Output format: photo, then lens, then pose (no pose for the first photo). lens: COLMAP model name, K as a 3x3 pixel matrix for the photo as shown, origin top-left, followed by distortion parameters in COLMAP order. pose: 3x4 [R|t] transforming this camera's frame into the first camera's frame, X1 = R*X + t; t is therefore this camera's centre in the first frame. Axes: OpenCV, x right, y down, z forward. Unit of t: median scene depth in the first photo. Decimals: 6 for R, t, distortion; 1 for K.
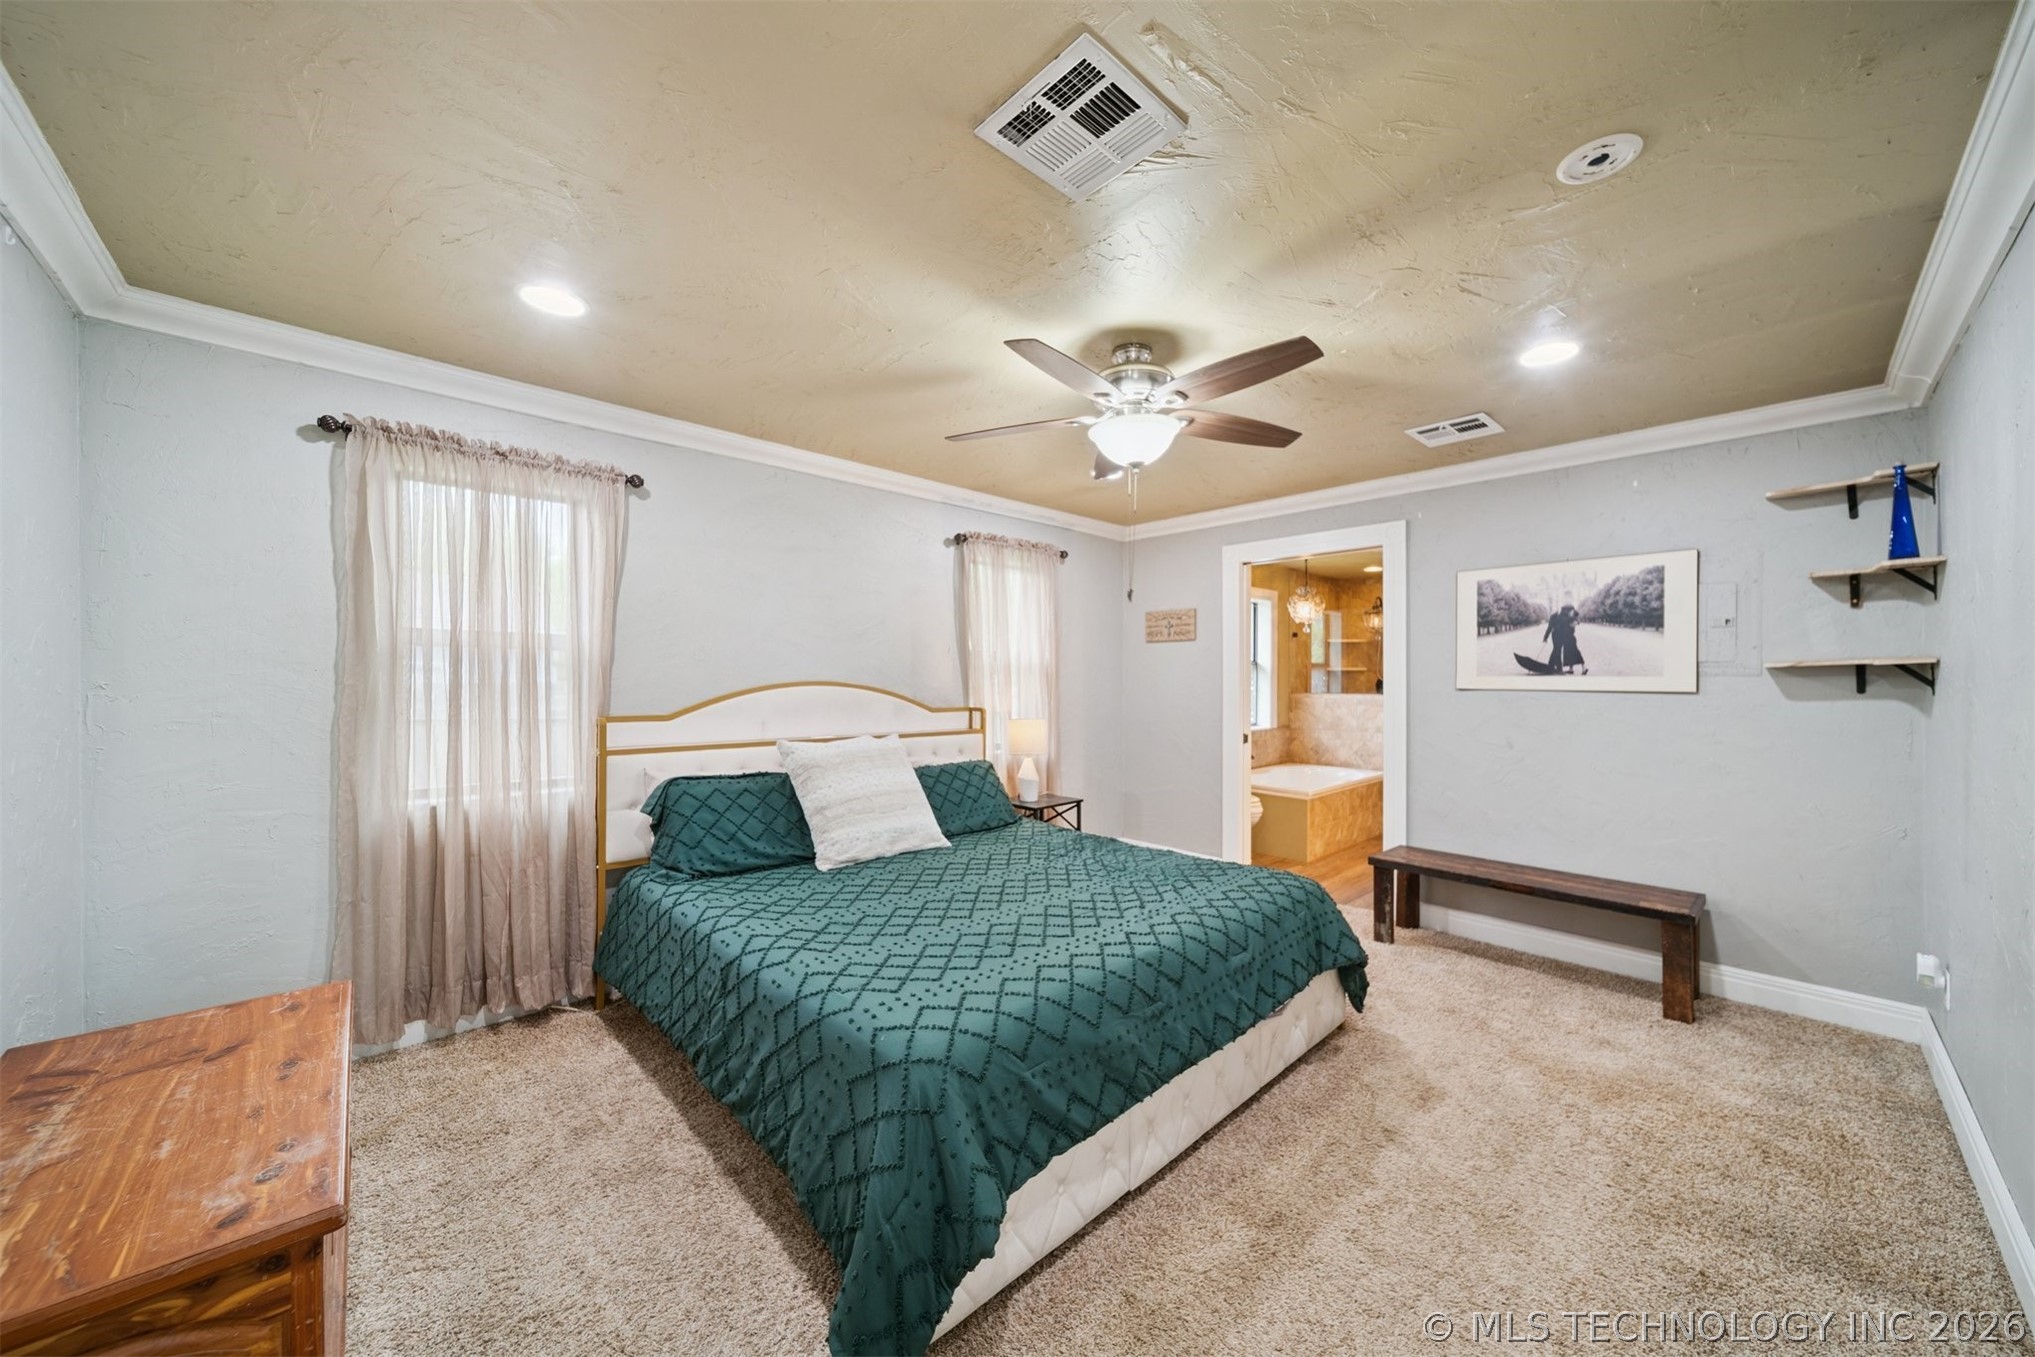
lens RADIAL K [[712.0, 0, 1017.5], [0, 712.0, 678.5], [0, 0, 1]] dist [-0.007583, -0.000168]
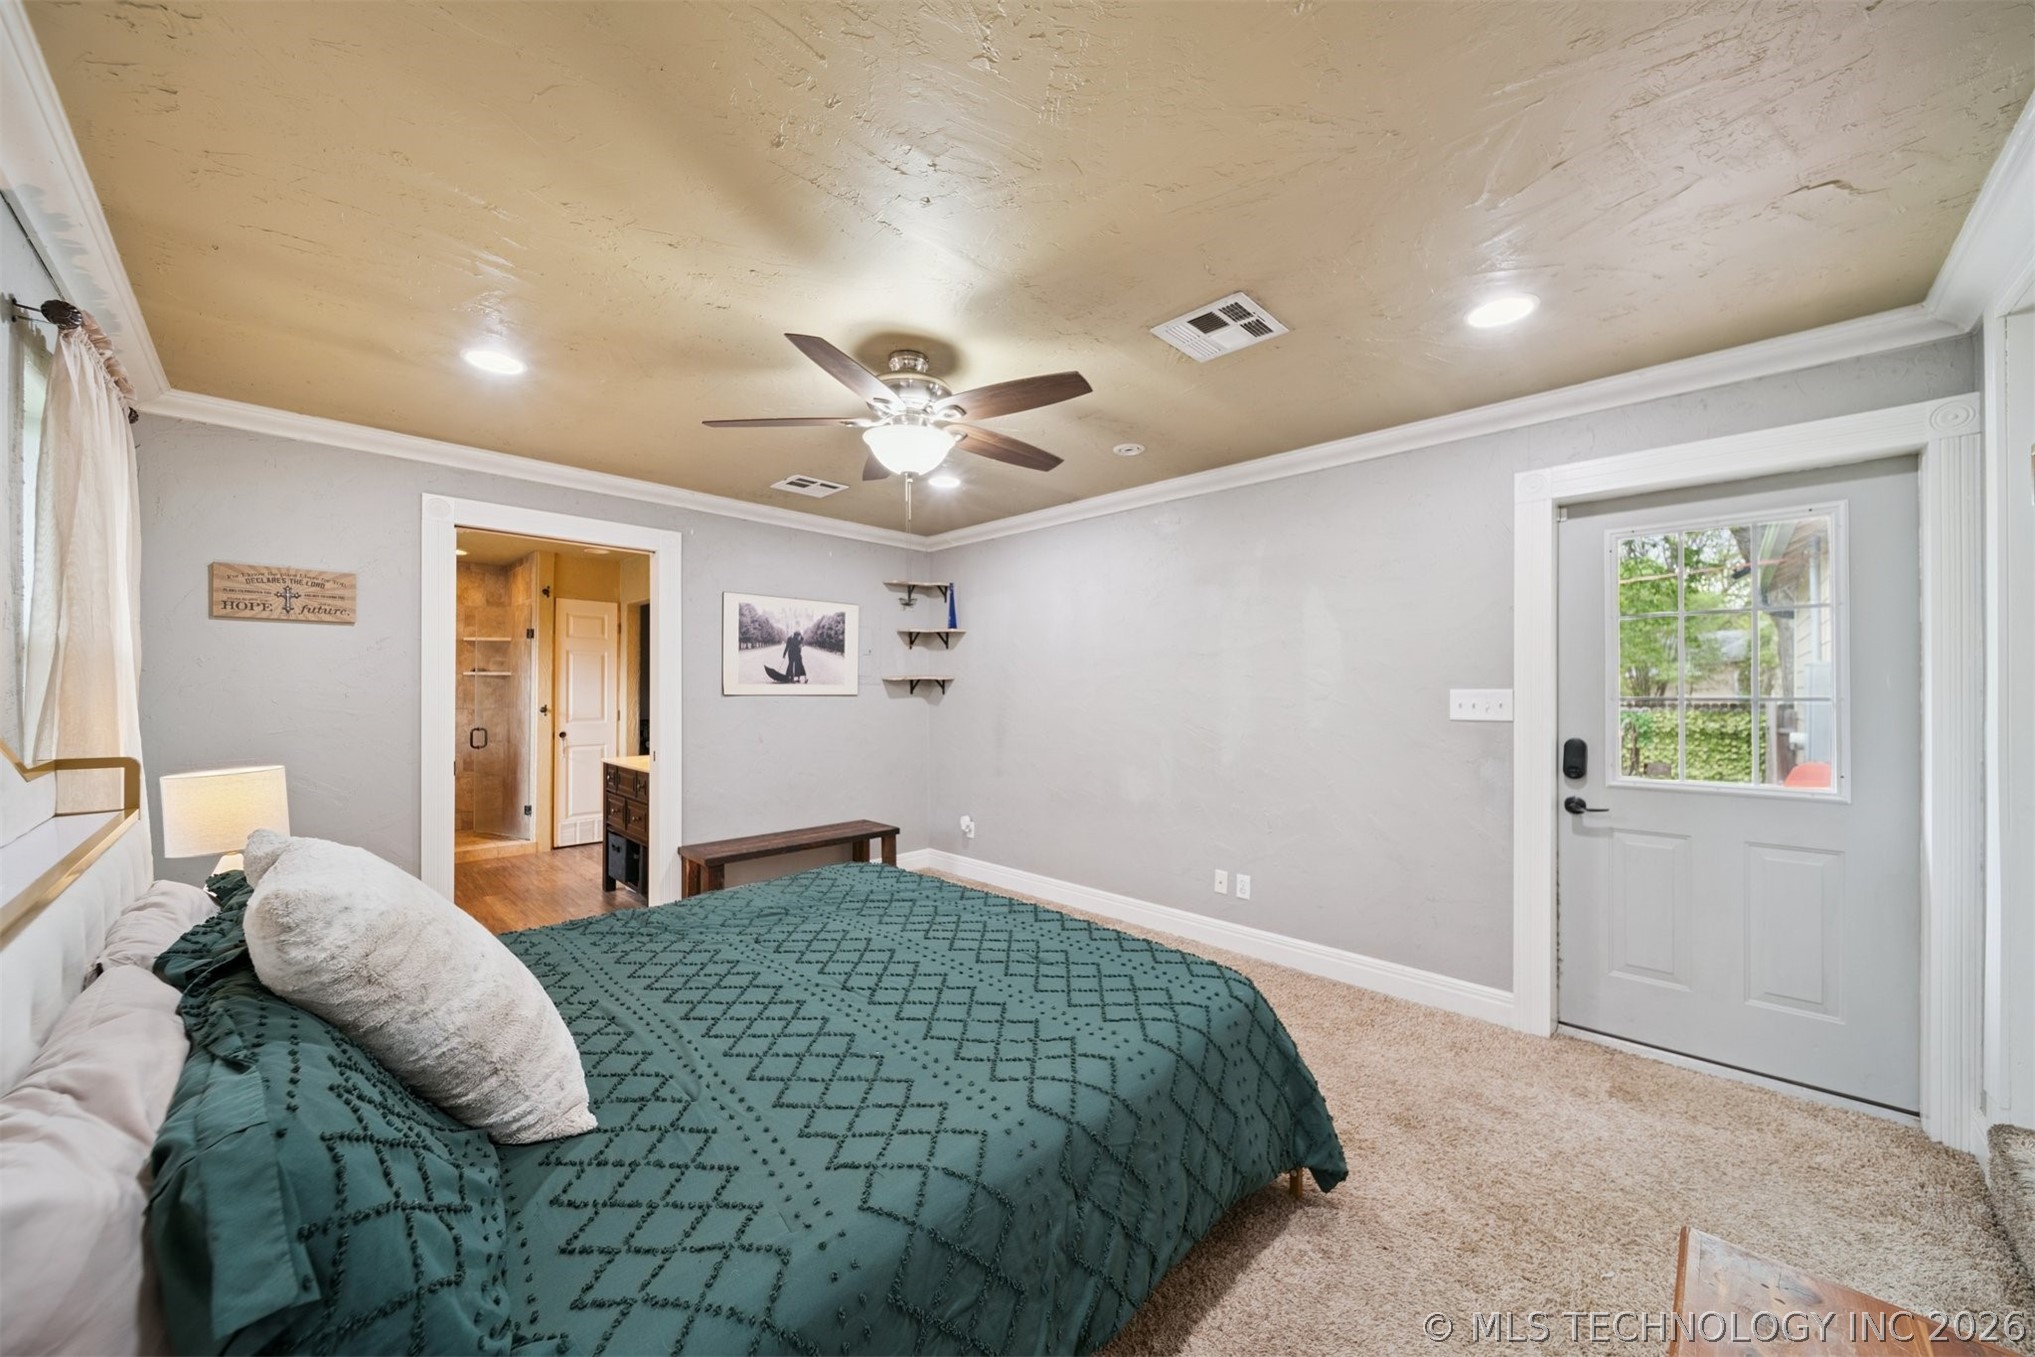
lens RADIAL K [[722.1, 0, 1030.9], [0, 722.1, 687.1], [0, 0, 1]] dist [-0.001471, -0.000519]
pose [[-0.062001, -0.000594, 0.998076, -0.647408], [-0.002581, 0.999997, 0.000435, 0.000263], [-0.998073, -0.002549, -0.062003, 0.668893]]
